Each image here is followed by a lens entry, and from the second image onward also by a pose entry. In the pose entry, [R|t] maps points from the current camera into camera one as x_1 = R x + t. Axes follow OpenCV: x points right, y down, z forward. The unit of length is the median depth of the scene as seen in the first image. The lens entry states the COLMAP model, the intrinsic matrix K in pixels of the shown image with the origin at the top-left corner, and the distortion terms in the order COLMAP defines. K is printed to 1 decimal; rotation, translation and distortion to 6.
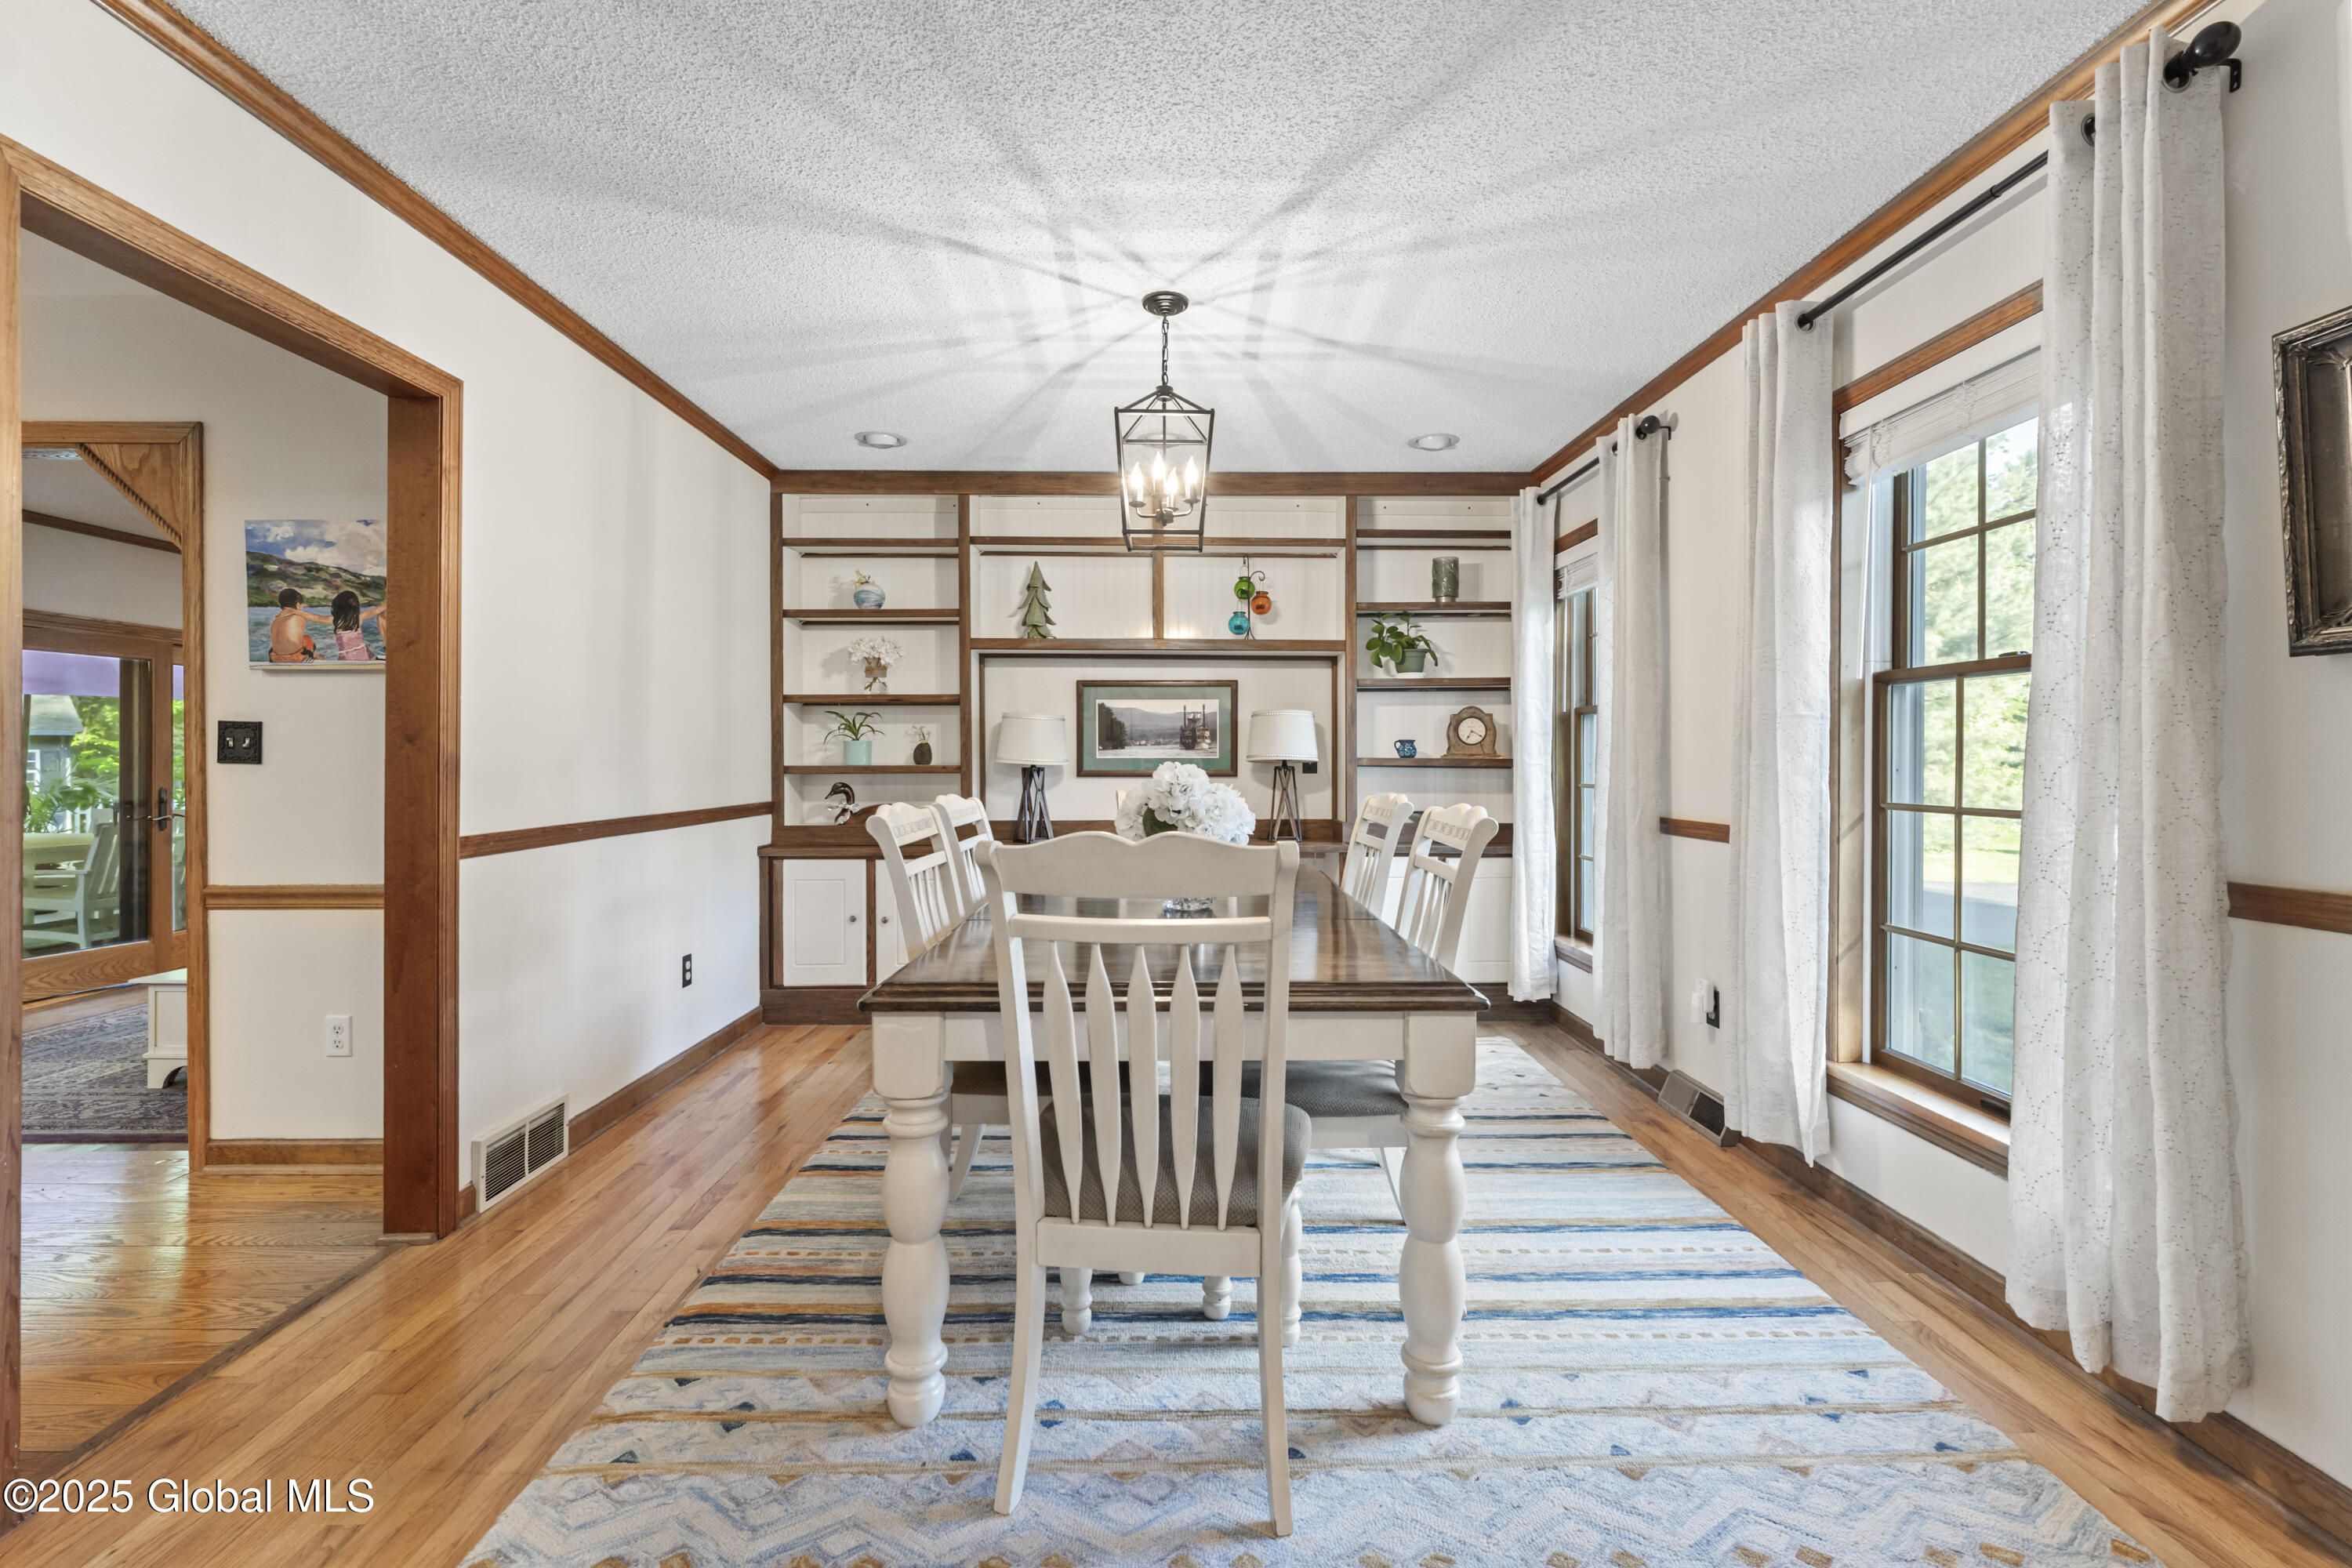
lens RADIAL K [[1044.1, 0, 1176.3], [0, 1044.1, 775.6], [0, 0, 1]] dist [-0.002436, -0.000639]
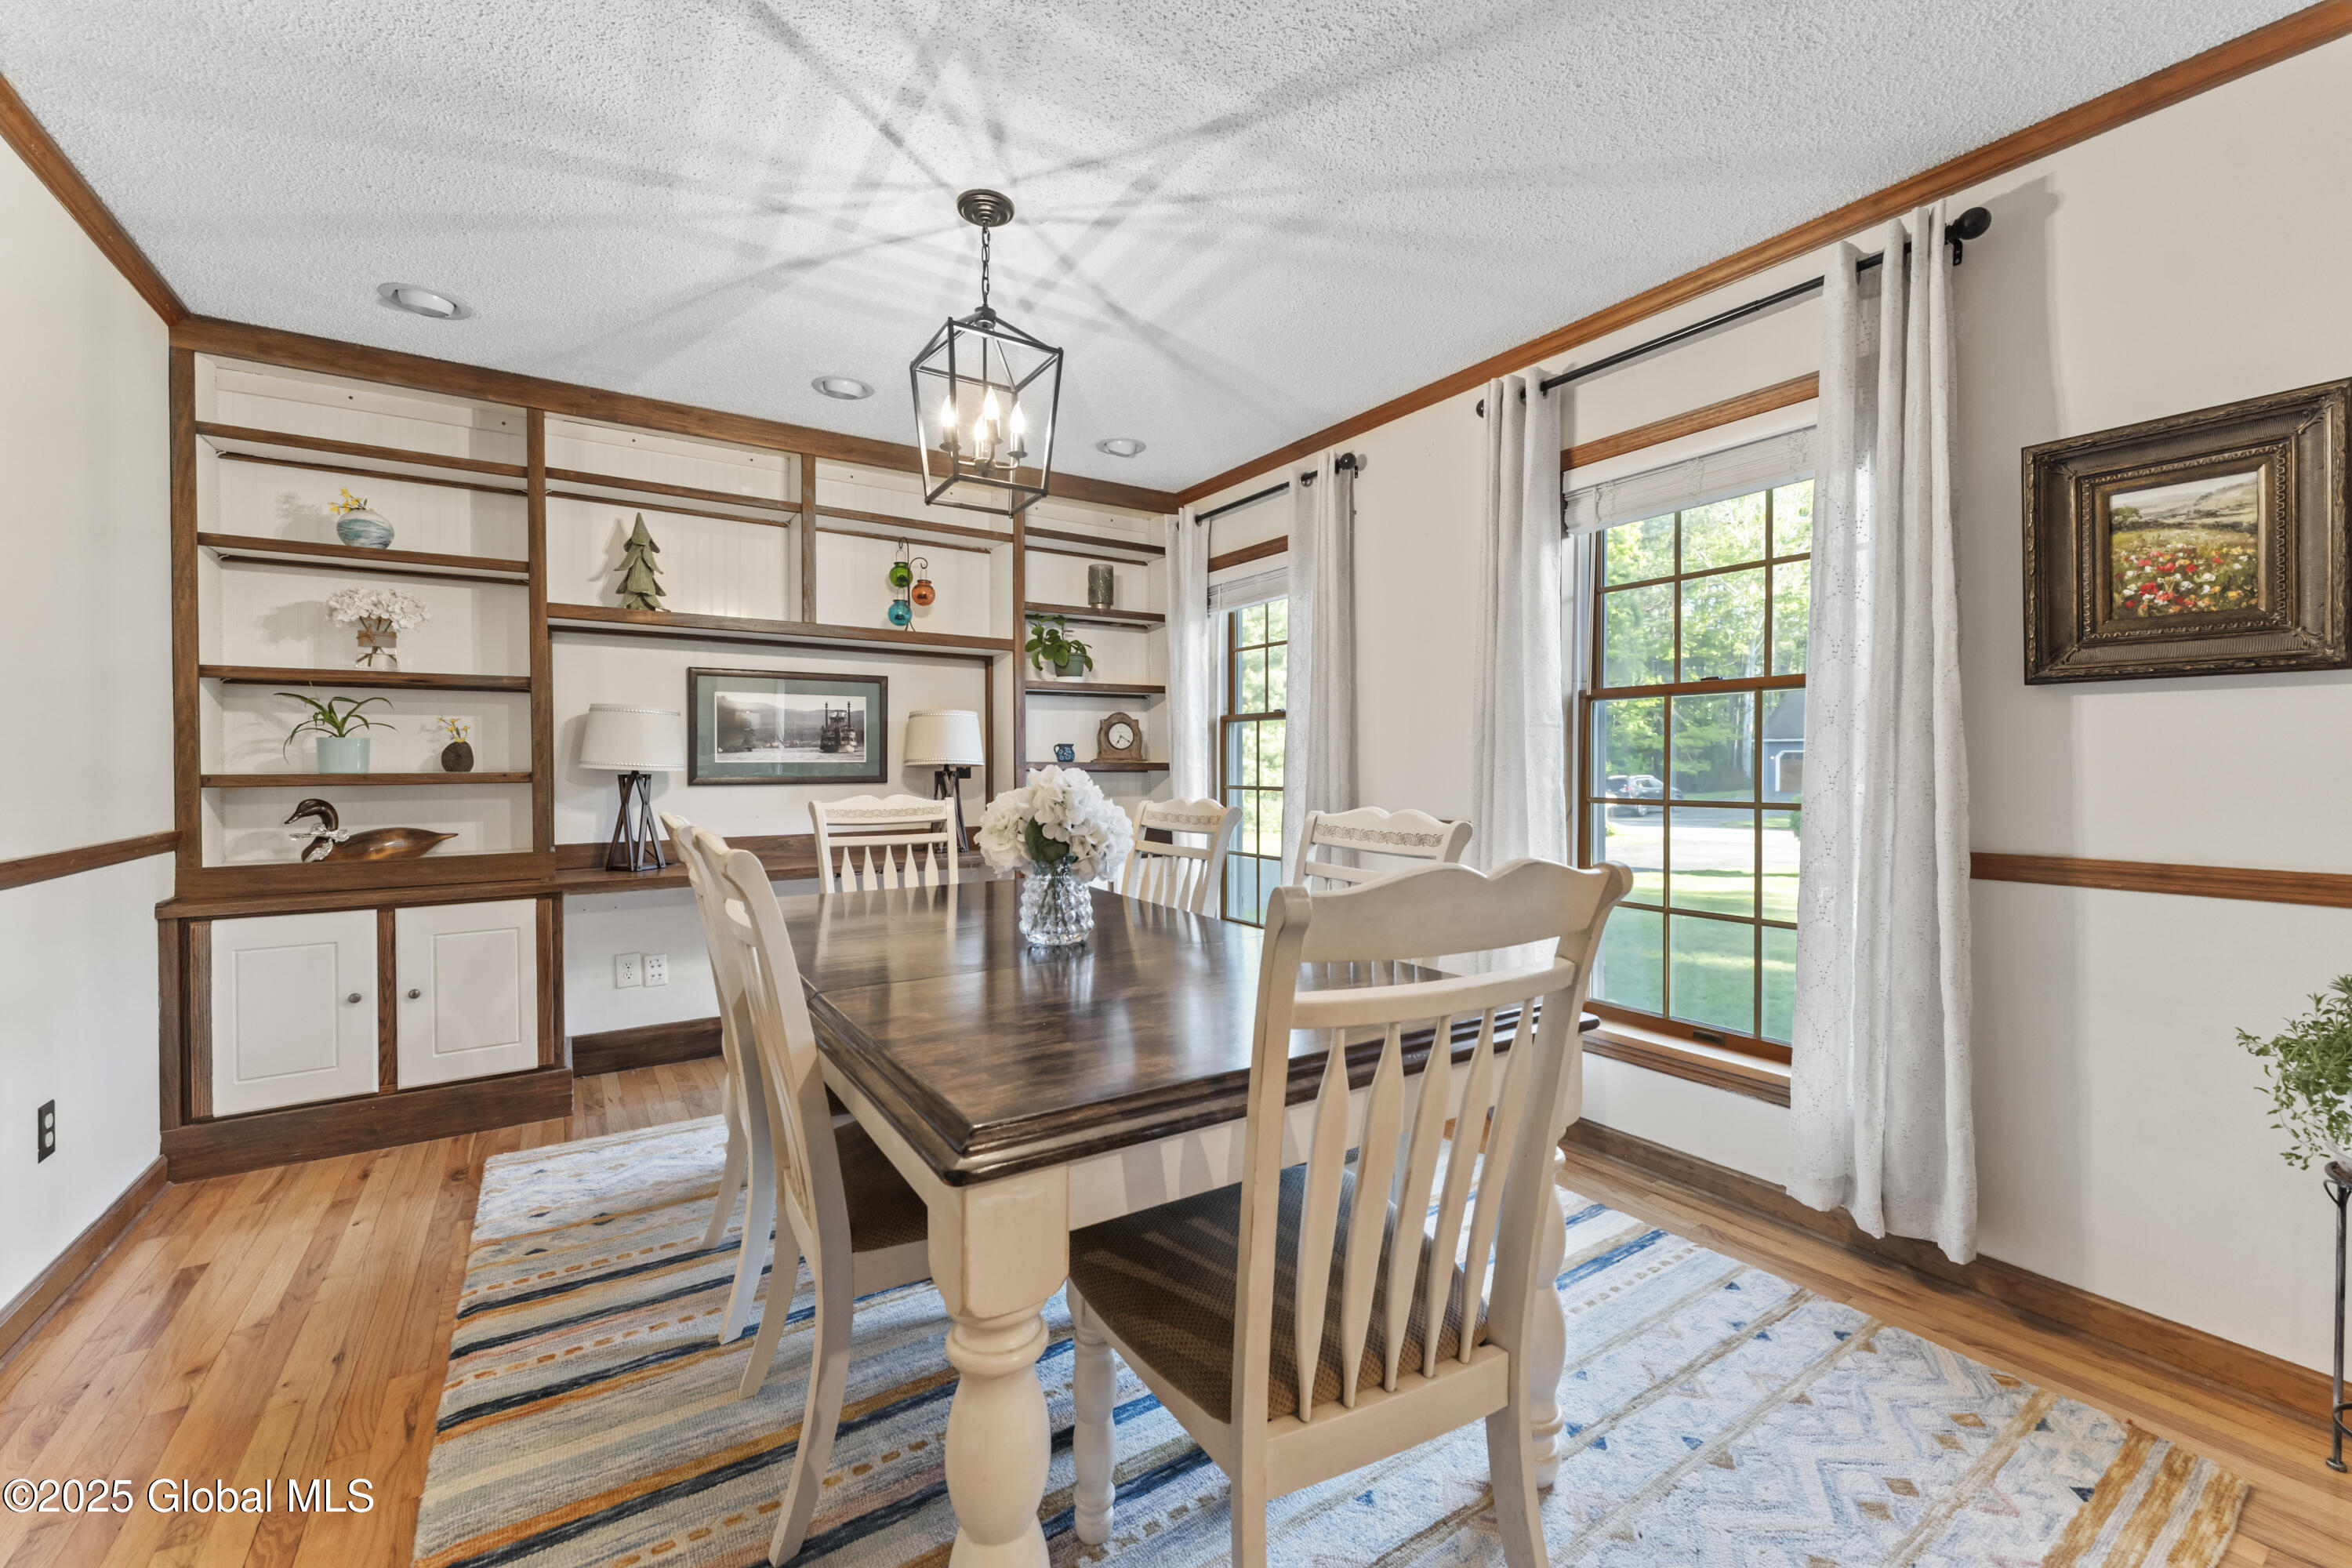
lens RADIAL K [[950.5, 0, 1169.5], [0, 950.5, 778.5], [0, 0, 1]] dist [0.000220, 0.000083]
pose [[0.844293, -0.009884, 0.535791, -0.186492], [0.010739, 0.999941, 0.001524, -0.001663], [-0.535775, 0.004467, 0.844349, 0.184613]]
